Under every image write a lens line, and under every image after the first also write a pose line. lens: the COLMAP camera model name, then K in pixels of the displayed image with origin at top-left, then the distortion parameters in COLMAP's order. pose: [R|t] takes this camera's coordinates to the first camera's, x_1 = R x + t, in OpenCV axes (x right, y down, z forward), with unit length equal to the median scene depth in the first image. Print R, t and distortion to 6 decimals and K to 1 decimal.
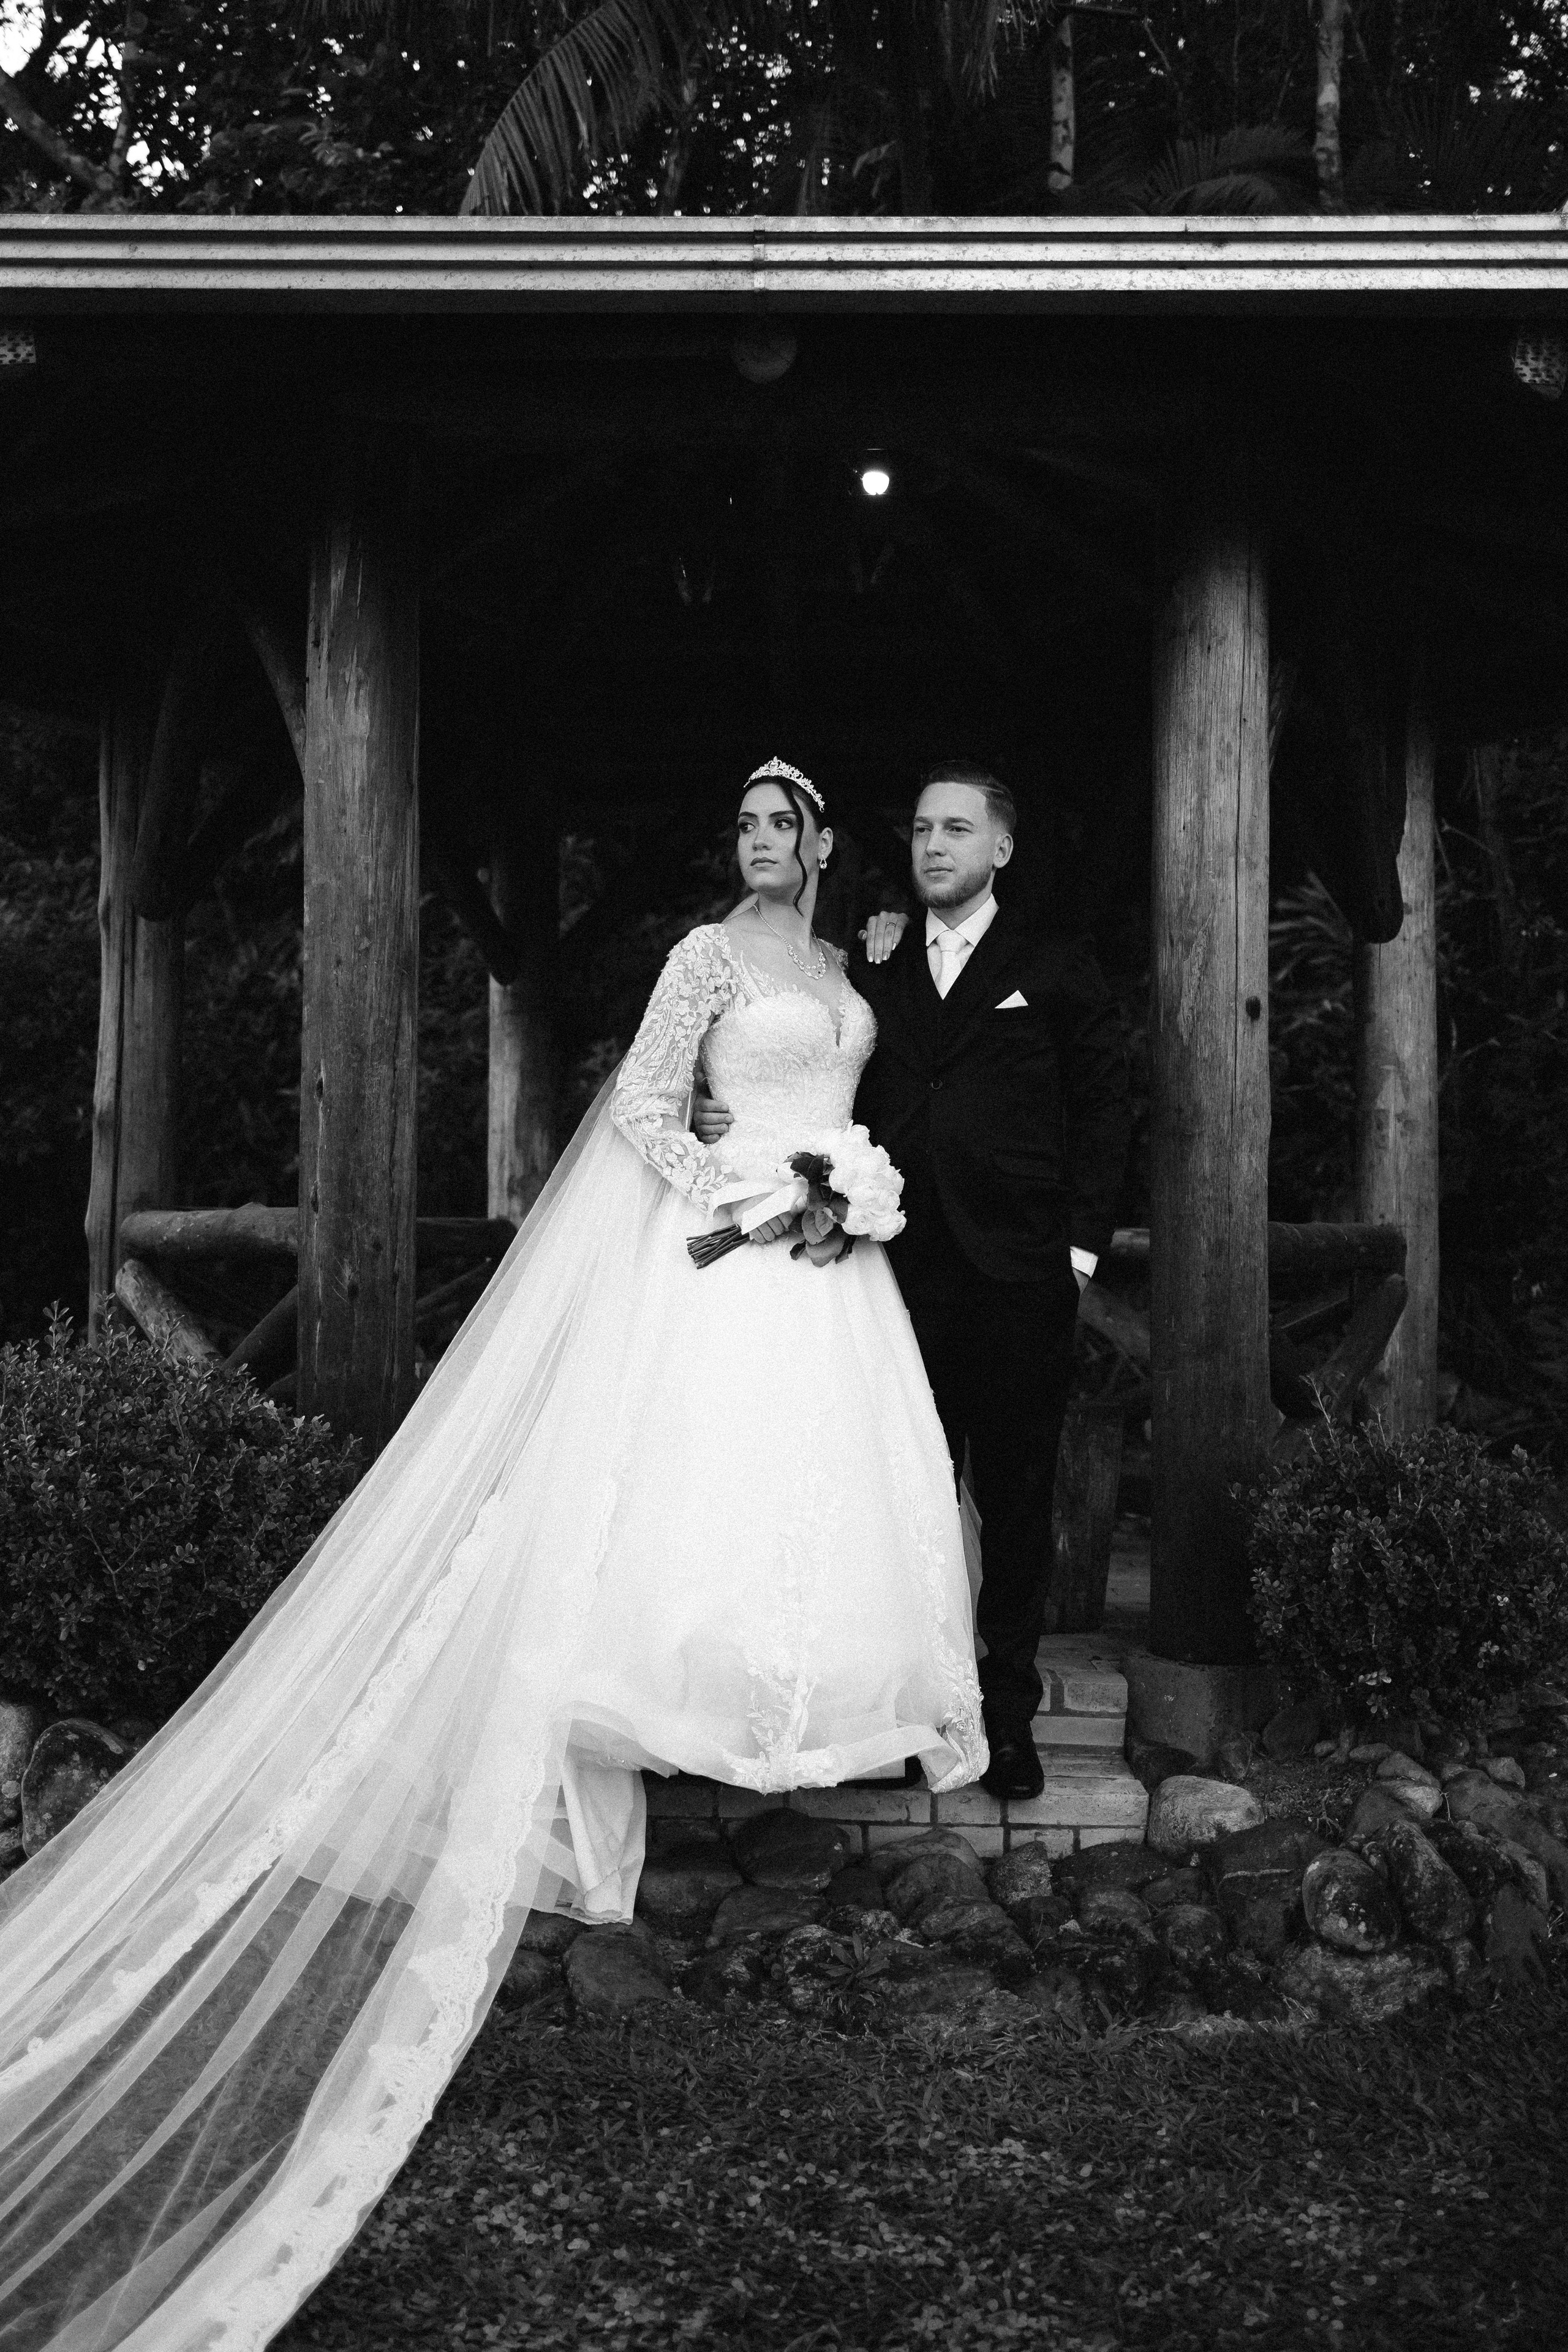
lens RADIAL K [[2325.0, 0, 781.0], [0, 2325.0, 1176.6], [0, 0, 1]] dist [0.010939, 0.000000]
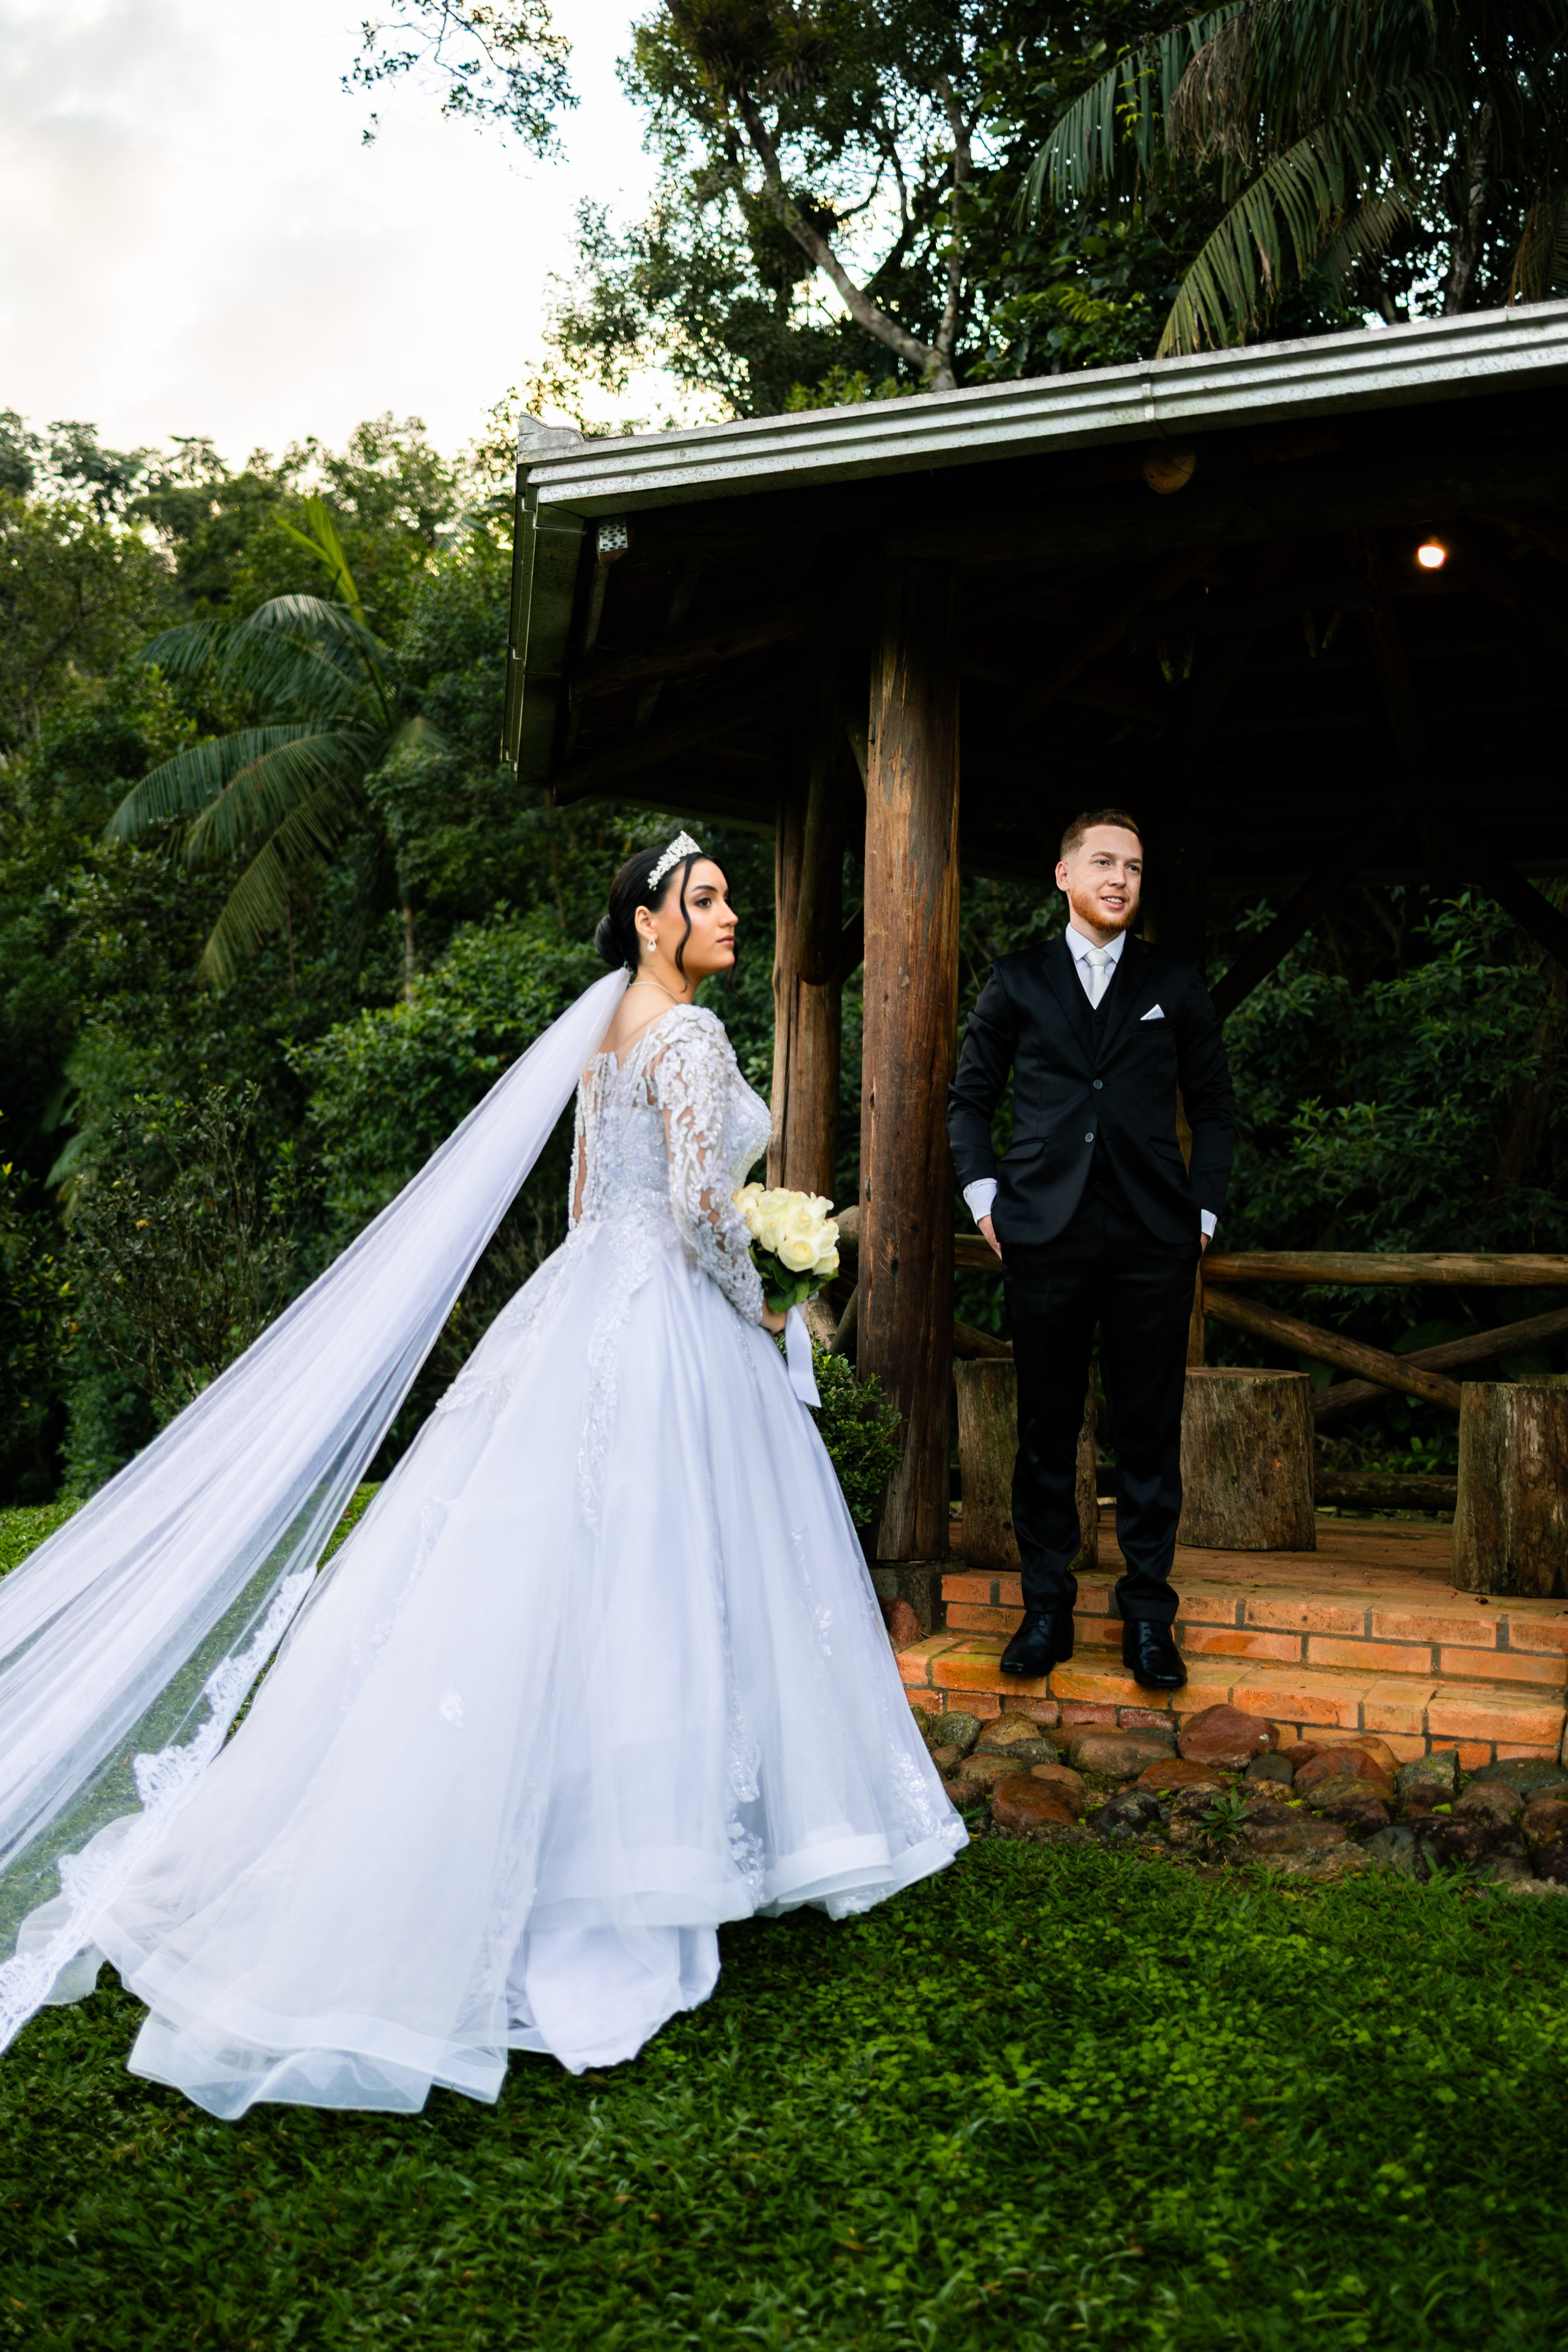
lens RADIAL K [[2325.0, 0, 790.4], [0, 2325.0, 1173.6], [0, 0, 1]] dist [0.010939, 0.000000]
pose [[0.927872, -0.015171, -0.372590, 0.233892], [-0.002869, 0.998852, -0.047816, 0.063792], [0.372888, 0.045436, 0.926763, -0.161595]]
